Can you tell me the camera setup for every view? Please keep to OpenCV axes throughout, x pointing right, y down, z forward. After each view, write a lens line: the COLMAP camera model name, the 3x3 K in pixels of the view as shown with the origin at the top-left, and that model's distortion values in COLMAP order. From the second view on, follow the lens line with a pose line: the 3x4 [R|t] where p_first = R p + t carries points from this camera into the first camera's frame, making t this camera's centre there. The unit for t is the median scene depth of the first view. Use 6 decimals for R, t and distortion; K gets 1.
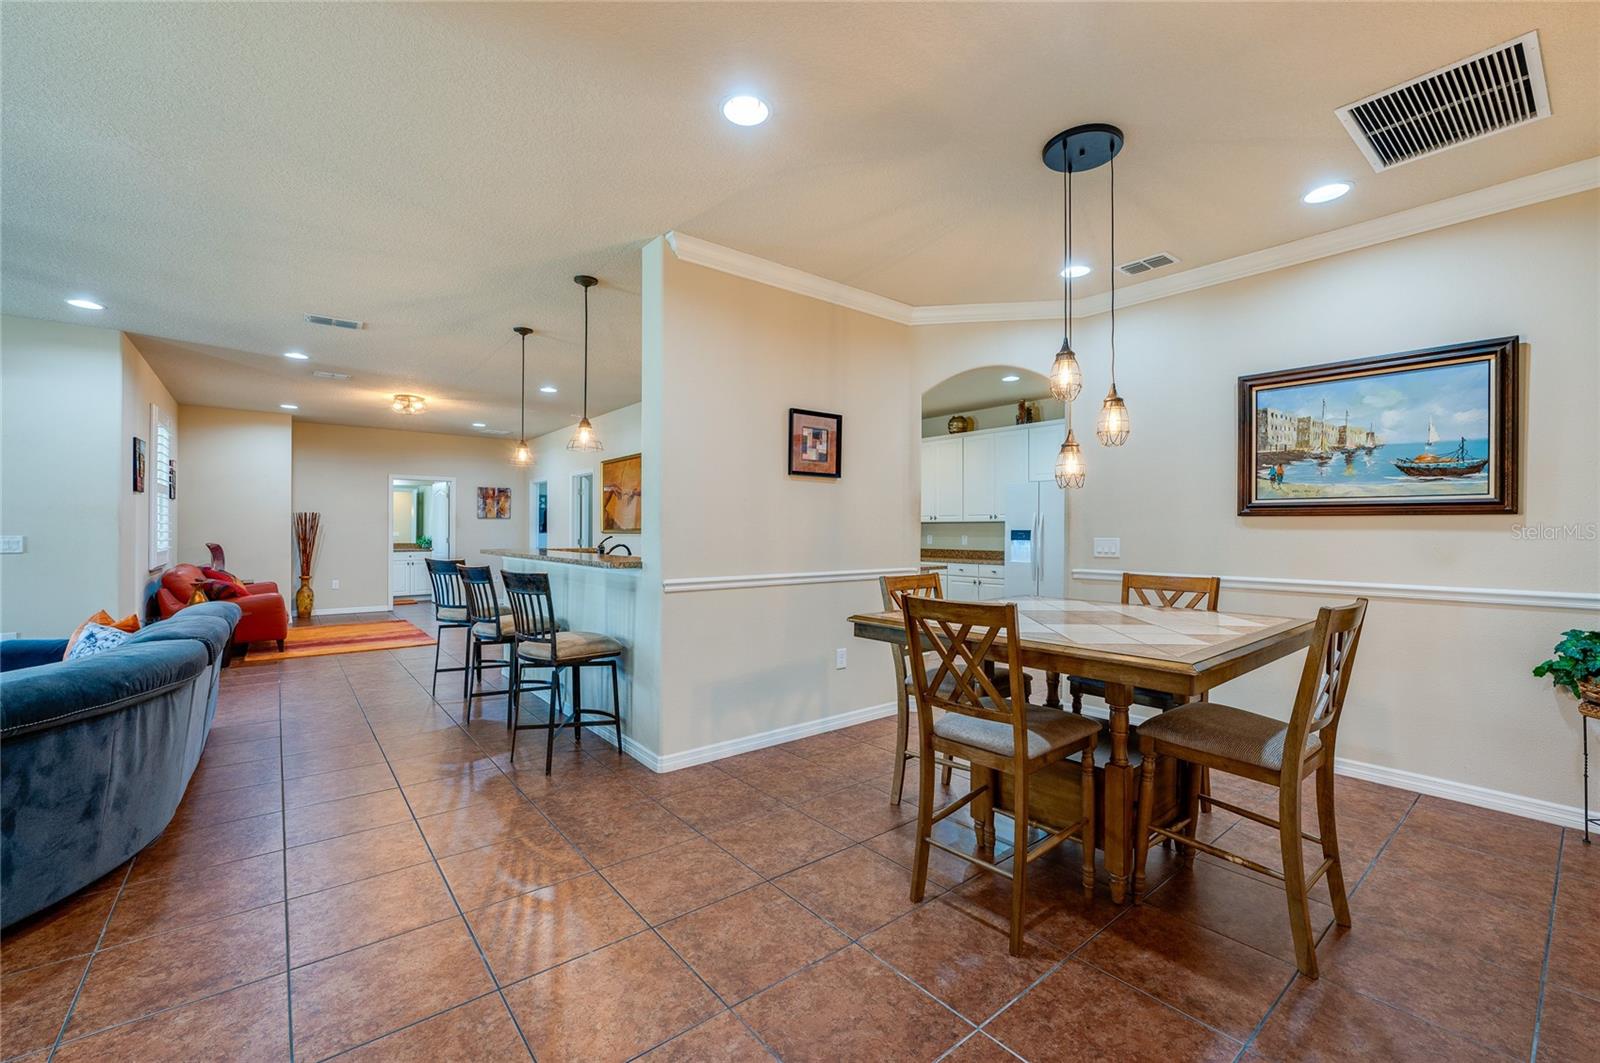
lens RADIAL K [[629.2, 0, 782.7], [0, 629.2, 528.9], [0, 0, 1]] dist [-0.010398, 0.000037]
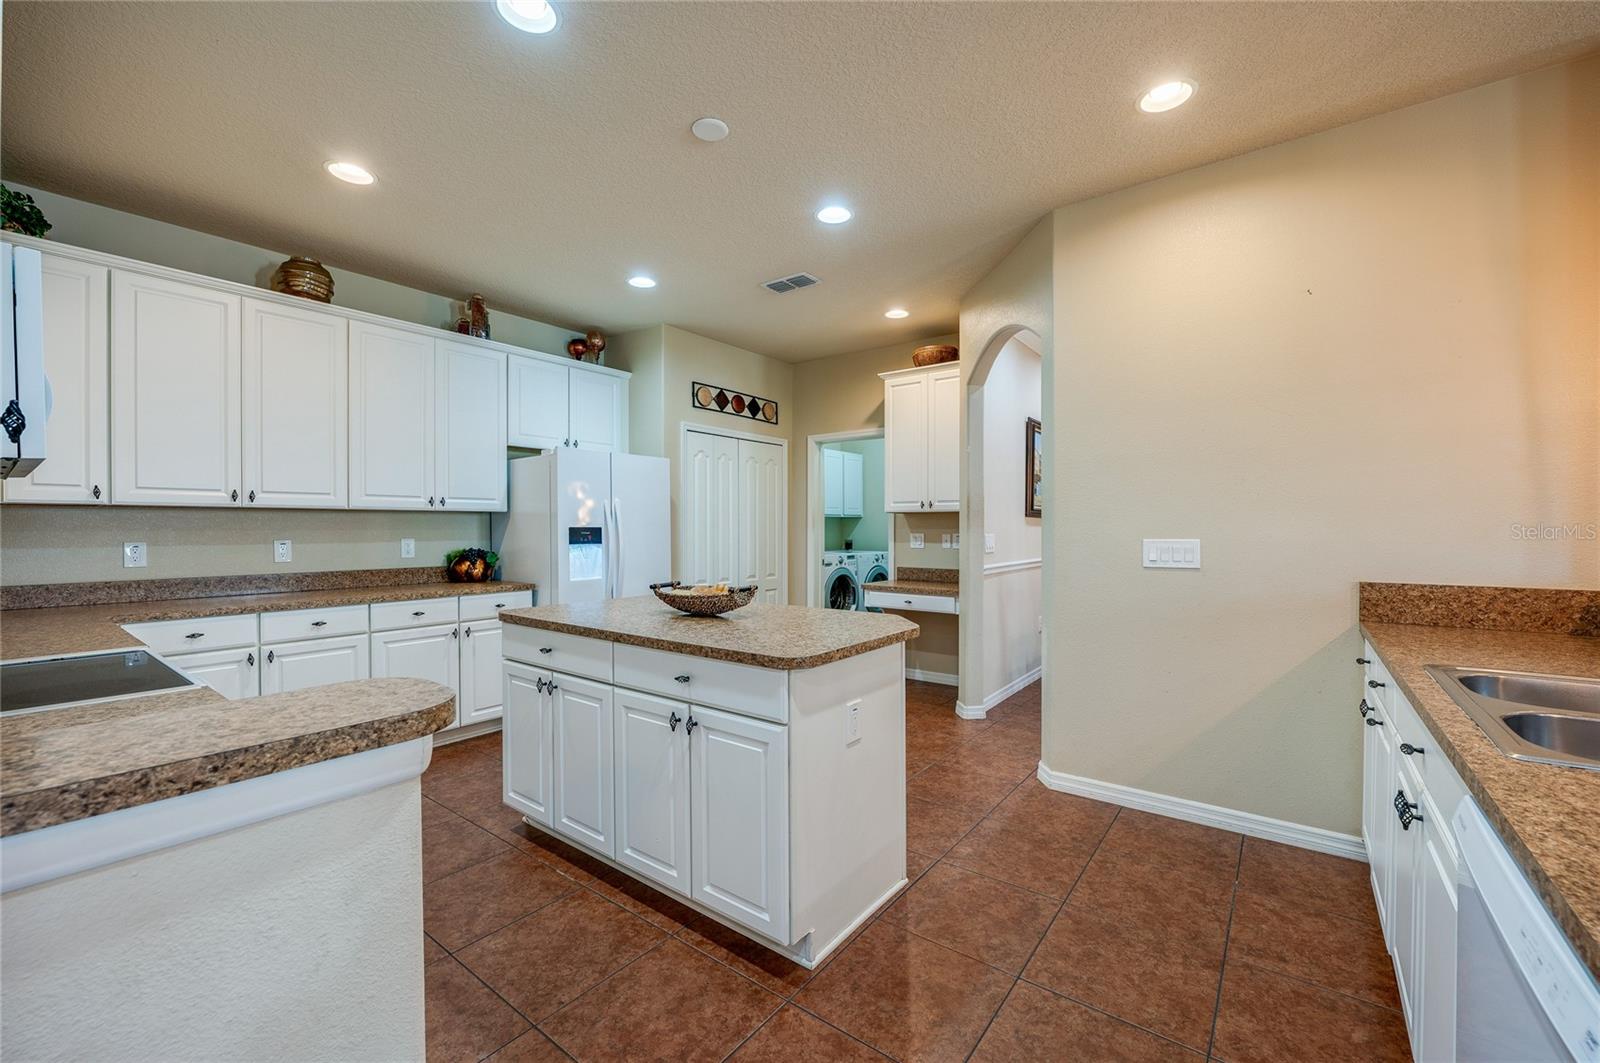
lens RADIAL K [[640.3, 0, 816.2], [0, 640.3, 531.7], [0, 0, 1]] dist [-0.011018, 0.000045]
pose [[-0.258438, -0.008622, 0.965989, -0.241864], [-0.001151, 0.999962, 0.008617, 0.000557], [-0.966027, 0.001115, -0.258438, 0.826049]]
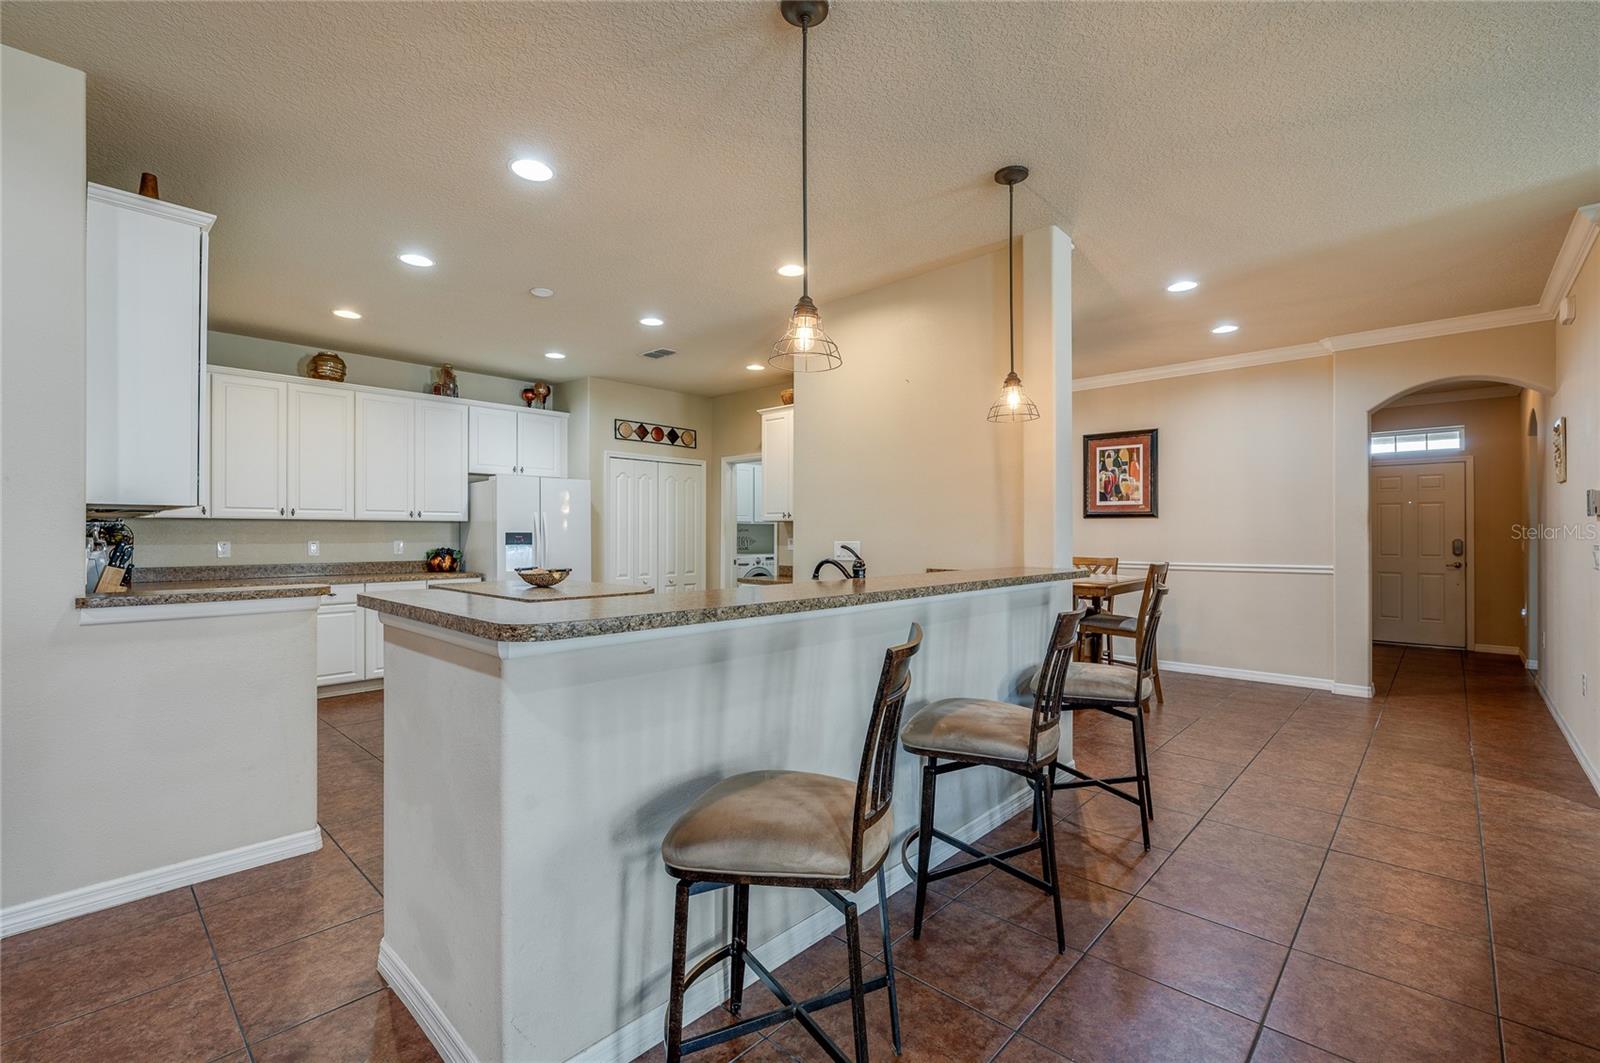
lens RADIAL K [[701.2, 0, 800.0], [0, 701.2, 531.5], [0, 0, 1]] dist [0.001053, 0.000060]
pose [[-0.138247, -0.000110, 0.990398, -0.521773], [-0.003138, 0.999995, -0.000327, -0.000353], [-0.990393, -0.003153, -0.138247, 0.663792]]
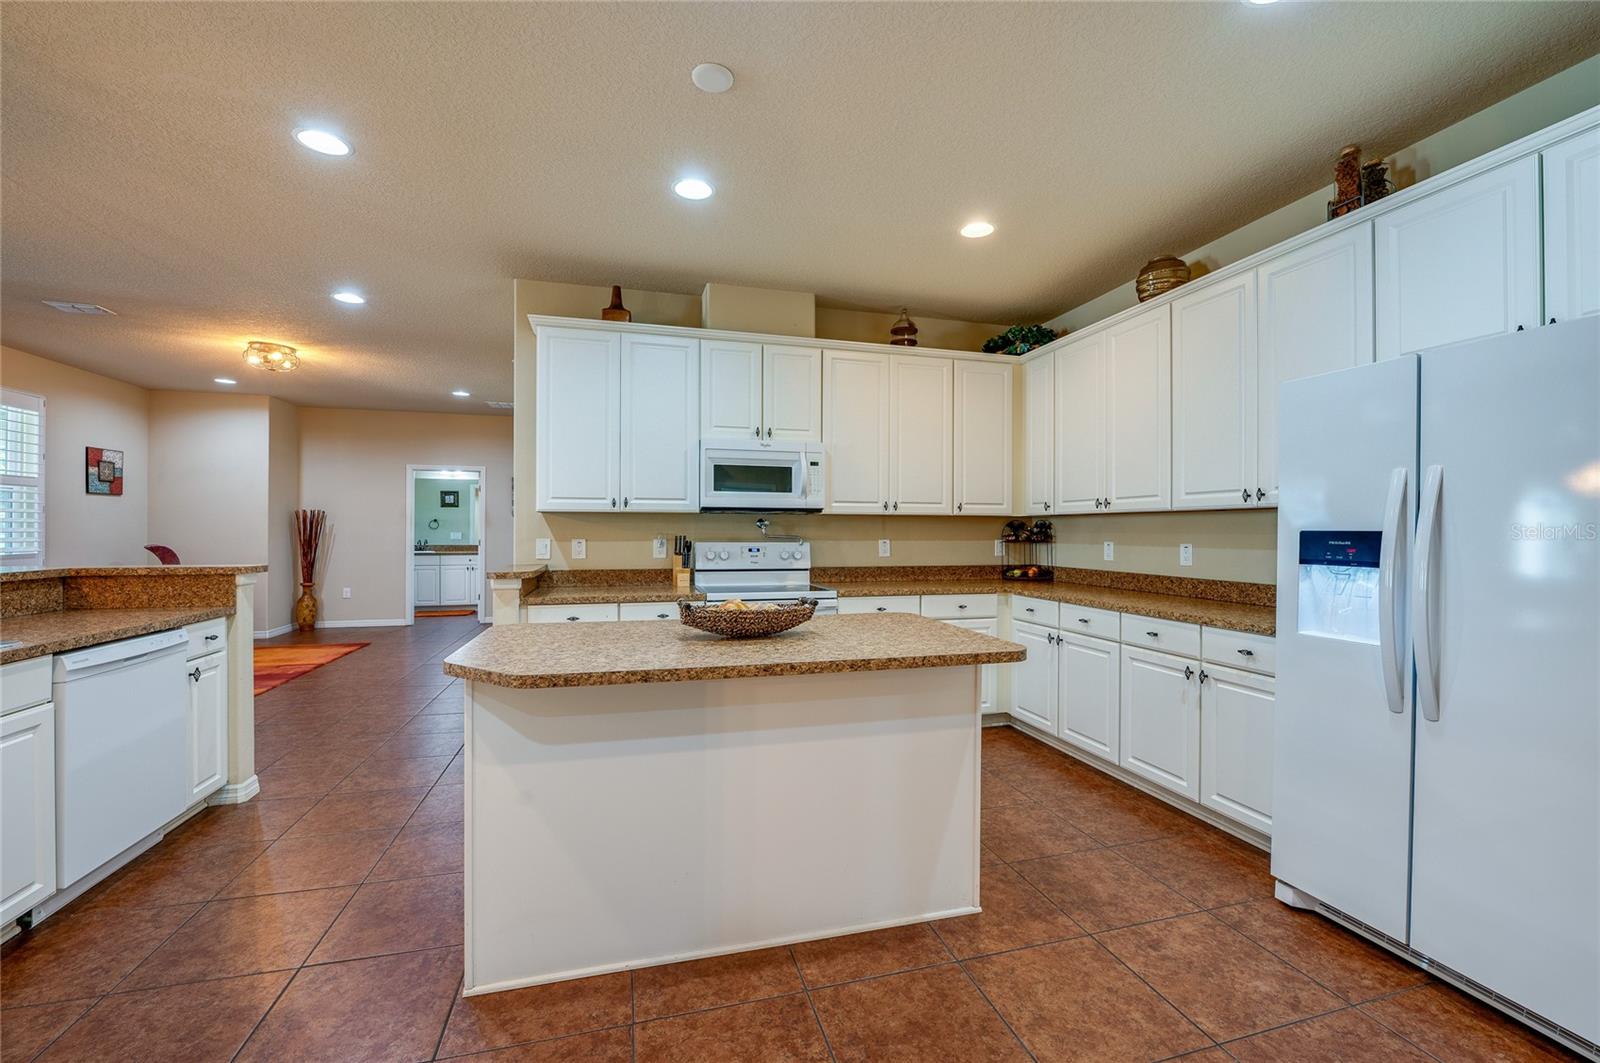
lens RADIAL K [[629.2, 0, 782.7], [0, 629.2, 528.9], [0, 0, 1]] dist [-0.010398, 0.000037]
pose [[0.923162, -0.000202, -0.384411, 0.218860], [0.000331, 1.000000, 0.000270, 0.000601], [0.384411, -0.000376, 0.923162, 0.549650]]
